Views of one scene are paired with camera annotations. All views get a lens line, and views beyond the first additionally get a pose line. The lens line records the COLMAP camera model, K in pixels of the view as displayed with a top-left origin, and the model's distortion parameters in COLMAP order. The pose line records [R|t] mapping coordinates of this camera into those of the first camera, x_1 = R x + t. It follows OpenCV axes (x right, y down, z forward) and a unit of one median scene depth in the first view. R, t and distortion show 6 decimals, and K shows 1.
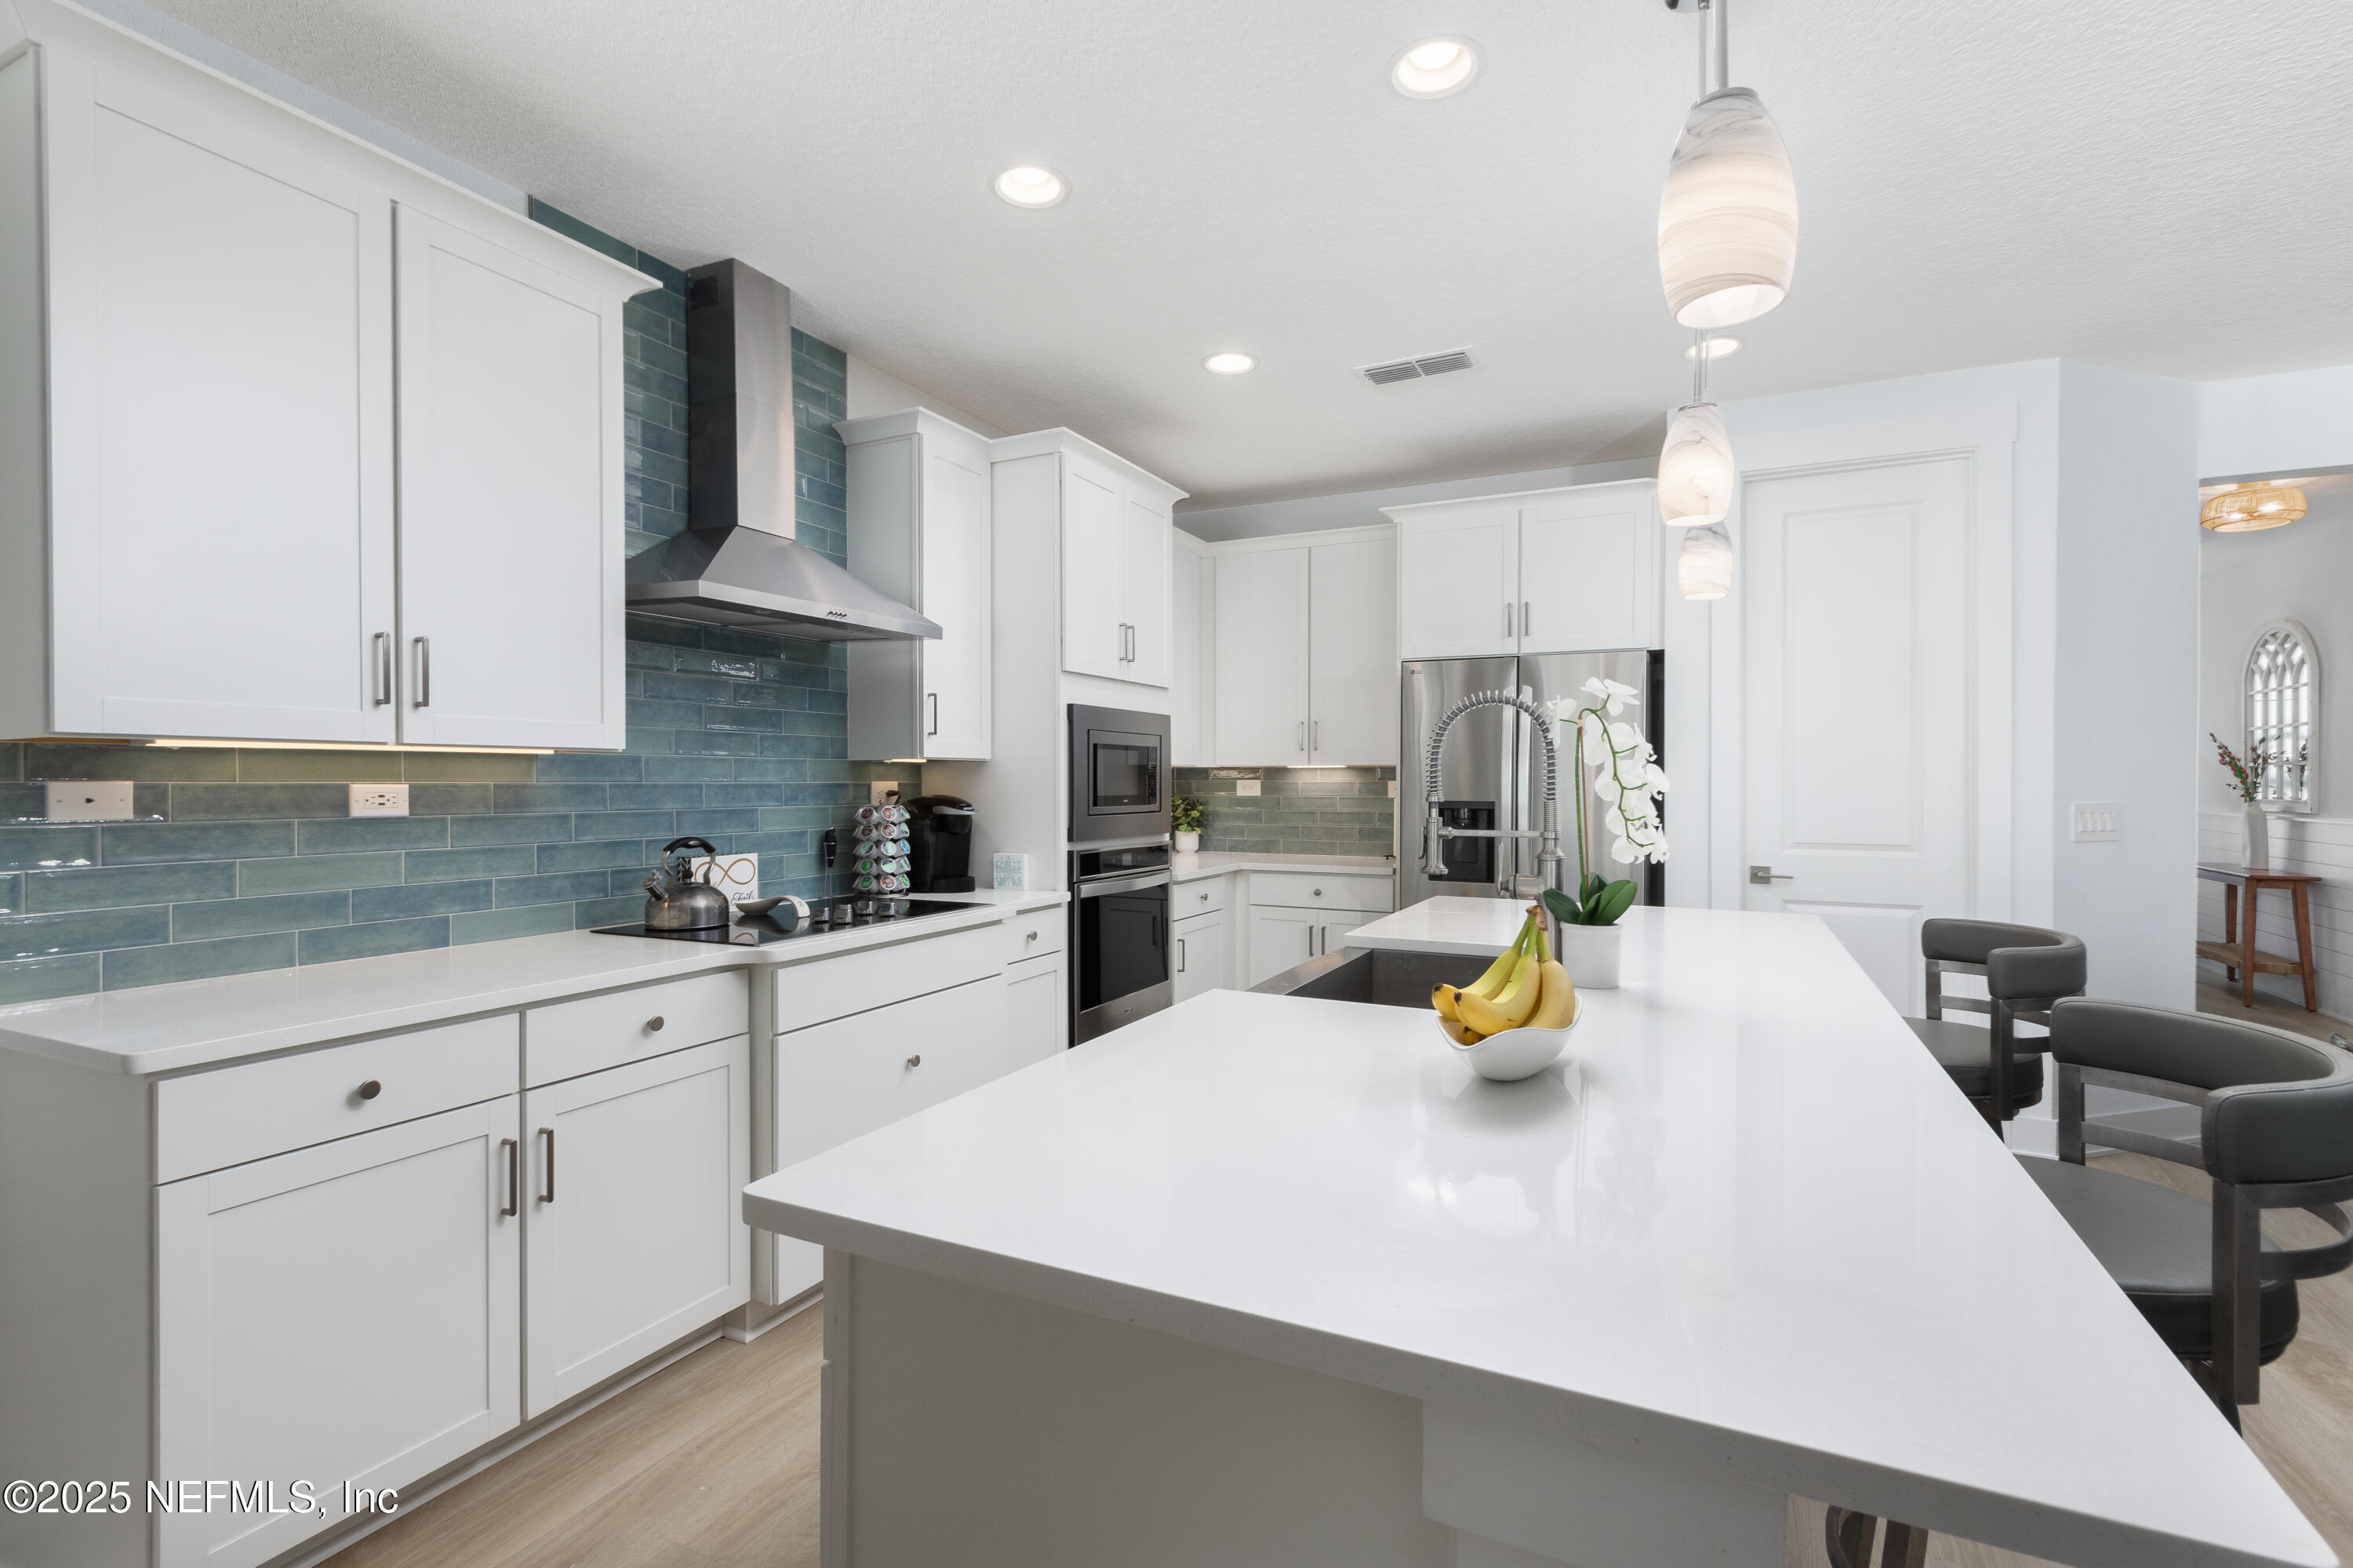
lens RADIAL K [[1123.4, 0, 1164.4], [0, 1123.4, 796.2], [0, 0, 1]] dist [0.007809, -0.001426]
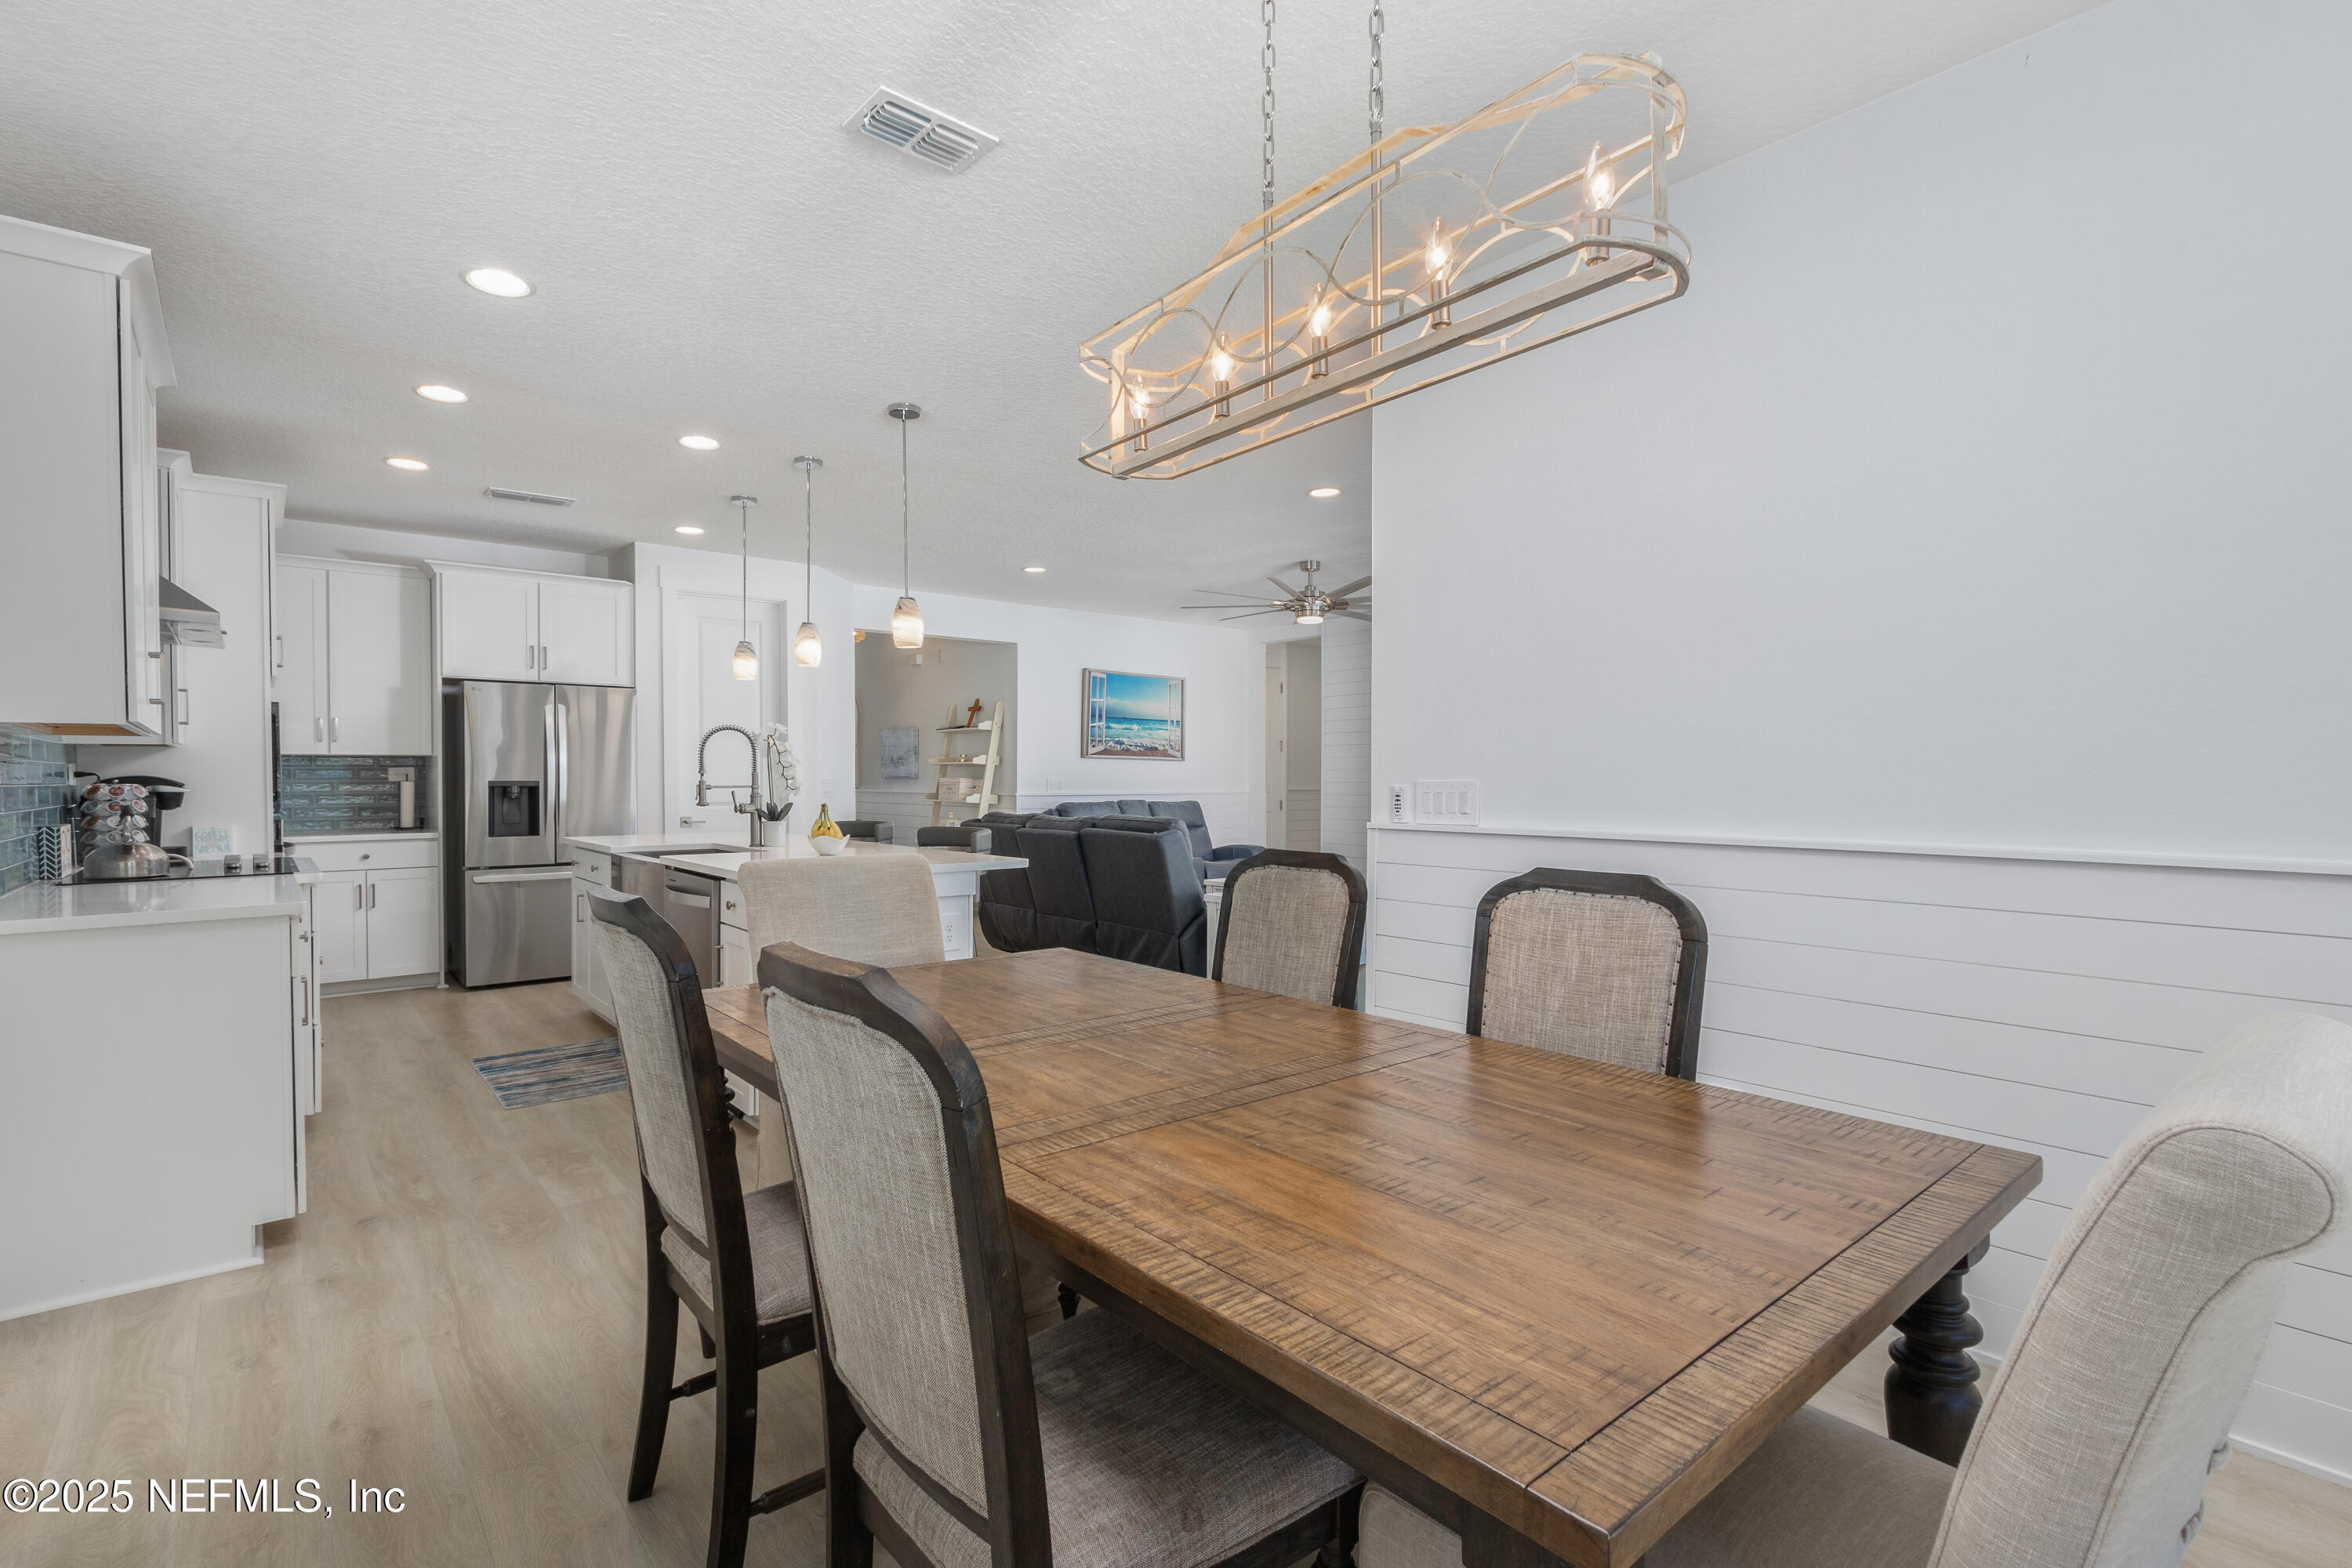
lens RADIAL K [[1122.9, 0, 1184.1], [0, 1122.9, 787.7], [0, 0, 1]] dist [0.007809, -0.001426]
pose [[0.405551, -0.009609, 0.914022, -0.880380], [0.013730, 0.999896, 0.004419, 0.022614], [-0.913969, 0.010758, 0.405641, -0.457288]]
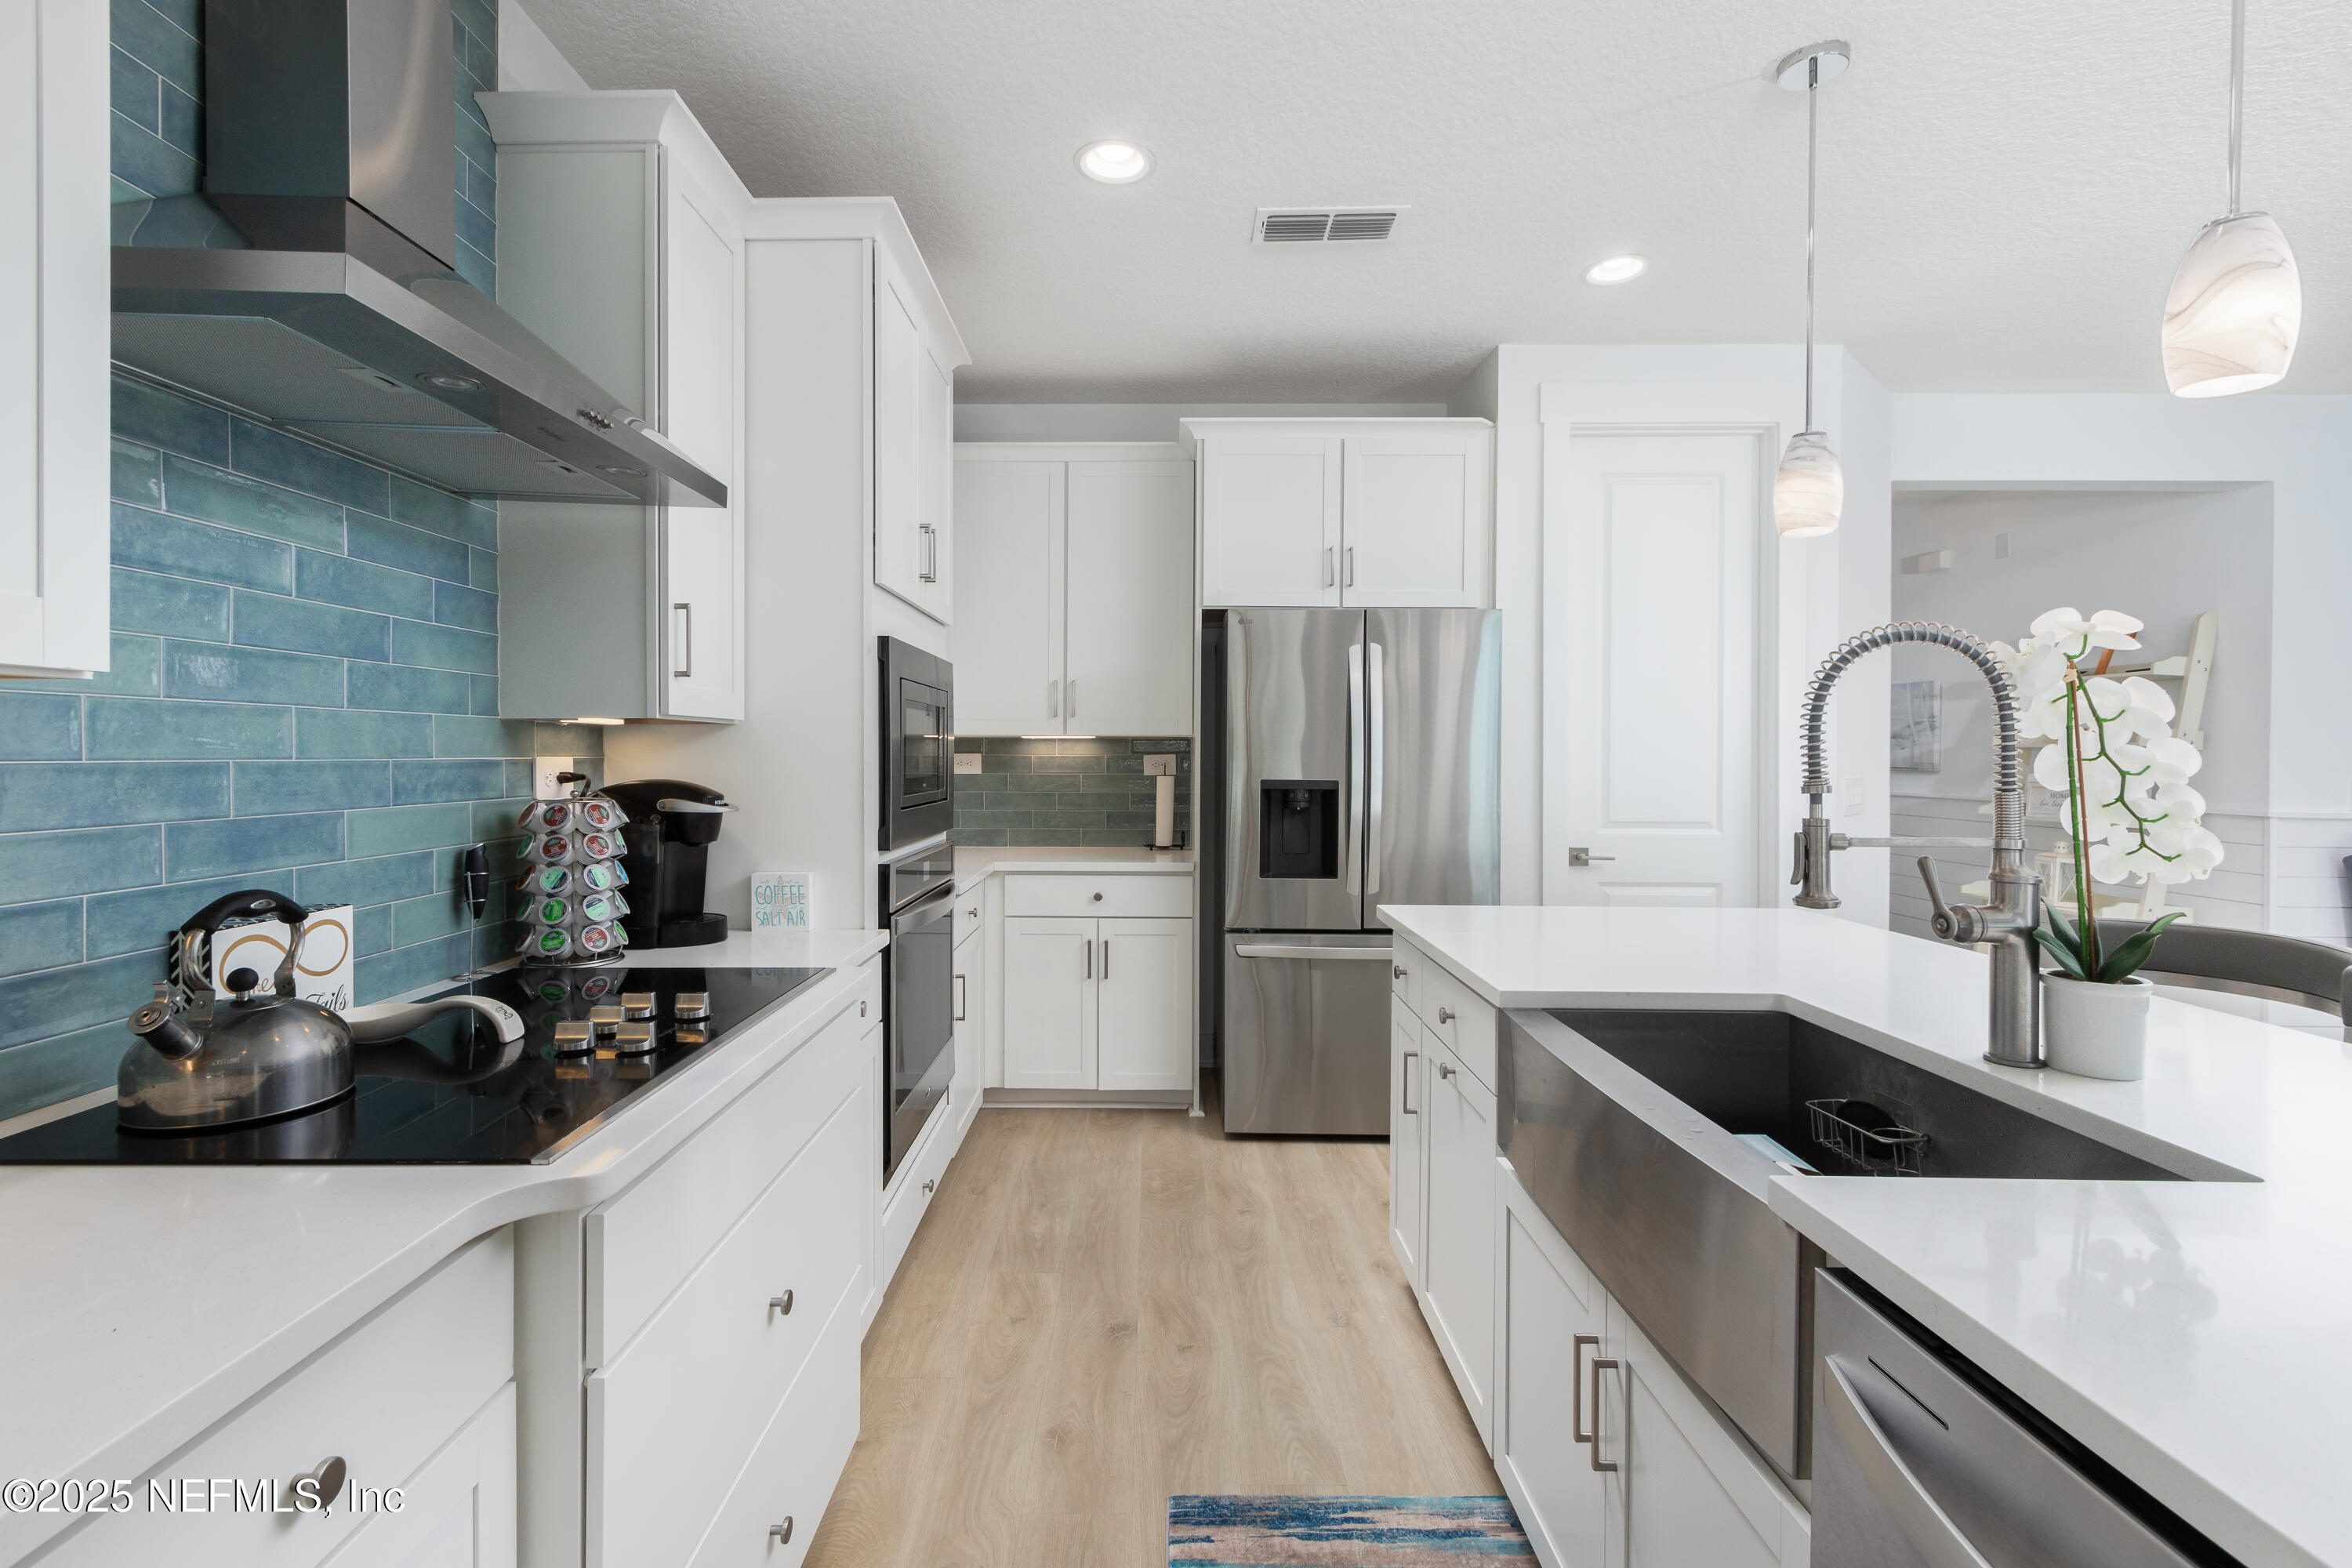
lens RADIAL K [[1122.9, 0, 1136.1], [0, 1122.9, 759.4], [0, 0, 1]] dist [0.007809, -0.001426]
pose [[0.903049, -0.000216, 0.429538, -0.246780], [0.003371, 0.999973, -0.006583, -0.007639], [-0.429525, 0.007393, 0.903025, 0.386439]]
